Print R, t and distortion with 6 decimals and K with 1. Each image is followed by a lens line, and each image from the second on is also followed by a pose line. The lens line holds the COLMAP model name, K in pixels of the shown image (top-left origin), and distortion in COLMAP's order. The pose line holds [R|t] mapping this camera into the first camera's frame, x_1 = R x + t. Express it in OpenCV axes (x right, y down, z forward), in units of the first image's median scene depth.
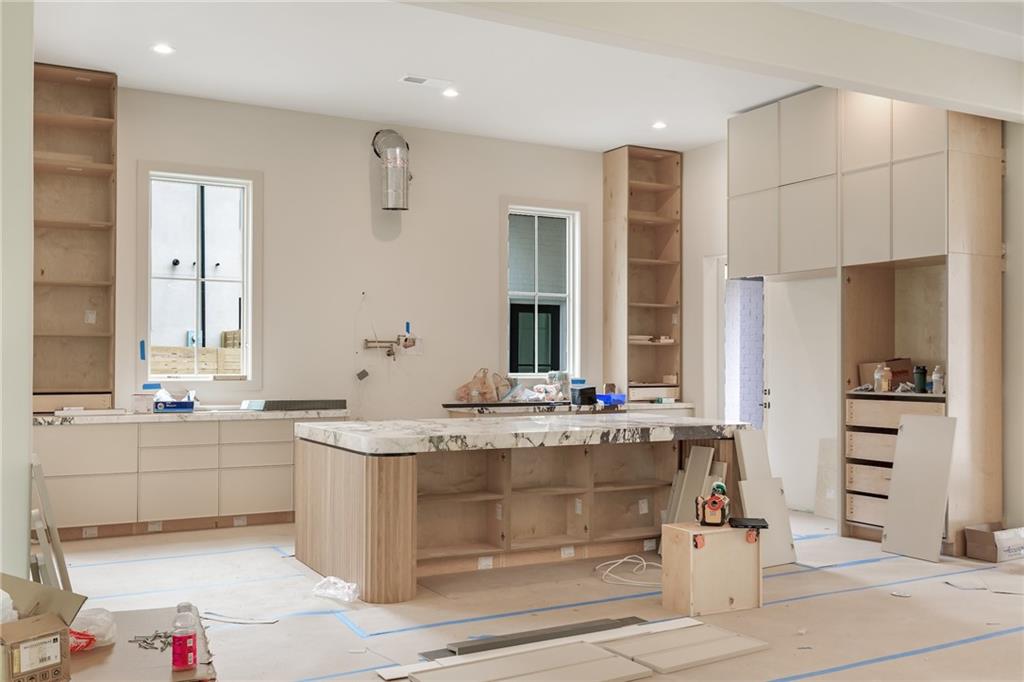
lens RADIAL K [[950.8, 0, 494.4], [0, 950.8, 347.2], [0, 0, 1]] dist [0.015879, 0.004231]
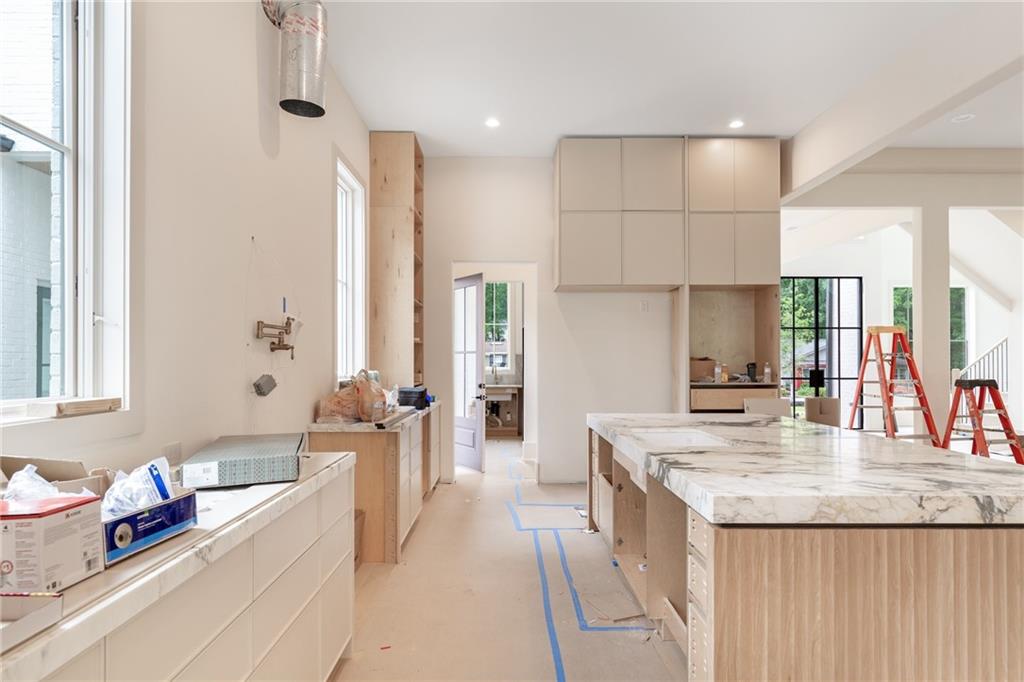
lens RADIAL K [[596.6, 0, 498.2], [0, 596.6, 356.4], [0, 0, 1]] dist [-0.000388, 0.000178]
pose [[0.463143, 0.003611, 0.886276, -0.460386], [-0.011284, 0.999935, 0.001823, 0.012240], [-0.886212, -0.010845, 0.463153, 0.860826]]
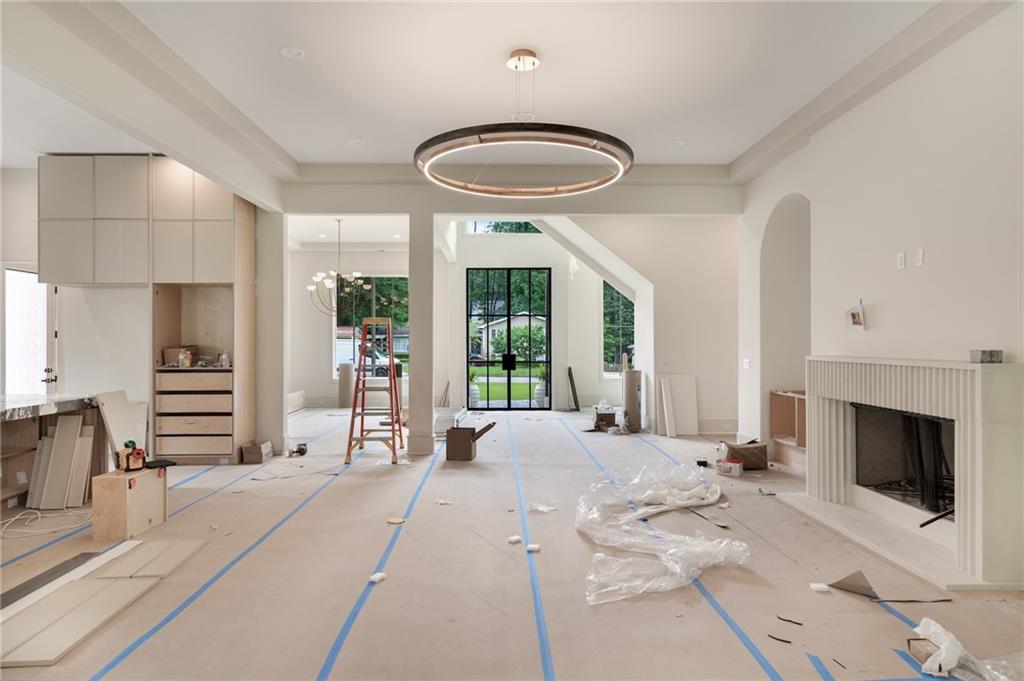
lens RADIAL K [[598.2, 0, 512.0], [0, 598.2, 340.5], [0, 0, 1]] dist [-0.000733, -0.001255]
pose [[0.450007, -0.001466, 0.893024, -0.209938], [-0.009423, 0.999935, 0.006390, -0.007400], [-0.892975, -0.011290, 0.449964, 0.091580]]
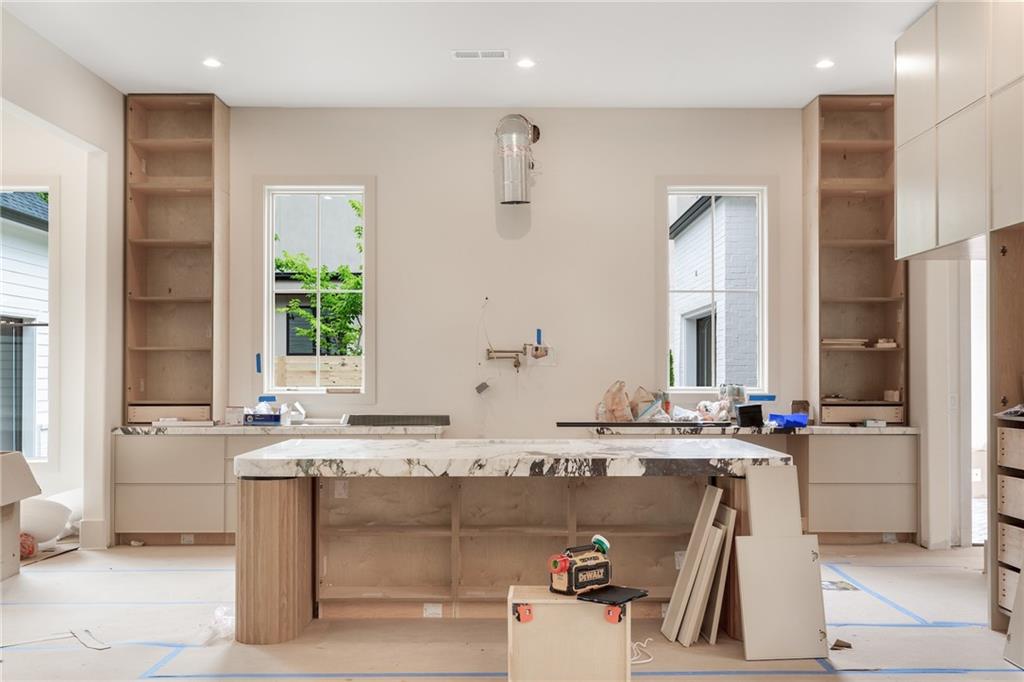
lens RADIAL K [[988.4, 0, 513.2], [0, 988.4, 362.6], [0, 0, 1]] dist [0.011474, 0.007834]
pose [[0.882810, -0.008357, -0.469656, 0.396620], [0.010076, 0.999949, 0.001146, 0.004572], [0.469622, -0.005744, 0.882849, 0.216266]]
